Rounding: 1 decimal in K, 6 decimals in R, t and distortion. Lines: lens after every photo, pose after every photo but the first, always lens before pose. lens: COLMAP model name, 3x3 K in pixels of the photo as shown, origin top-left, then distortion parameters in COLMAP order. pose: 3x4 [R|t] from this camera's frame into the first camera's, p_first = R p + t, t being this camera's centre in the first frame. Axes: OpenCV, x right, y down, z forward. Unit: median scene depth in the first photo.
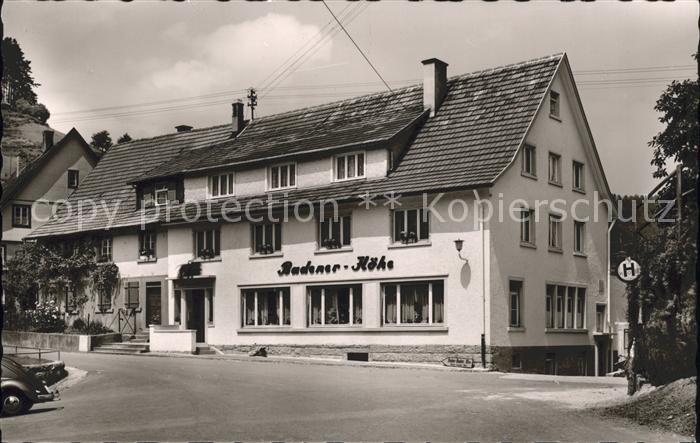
lens RADIAL K [[923.0, 0, 350.0], [0, 923.0, 221.5], [0, 0, 1]] dist [0.016980, 0.001005]
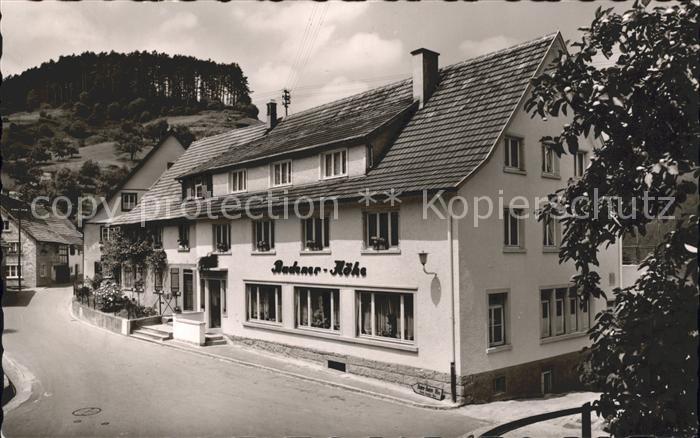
lens RADIAL K [[622.6, 0, 350.0], [0, 622.6, 187.2], [0, 0, 1]] dist [-0.009816, -0.003179]
pose [[0.982833, -0.028169, -0.182336, 0.136542], [0.031516, 0.999383, 0.015488, -0.045033], [0.181787, -0.020968, 0.983114, 0.354630]]
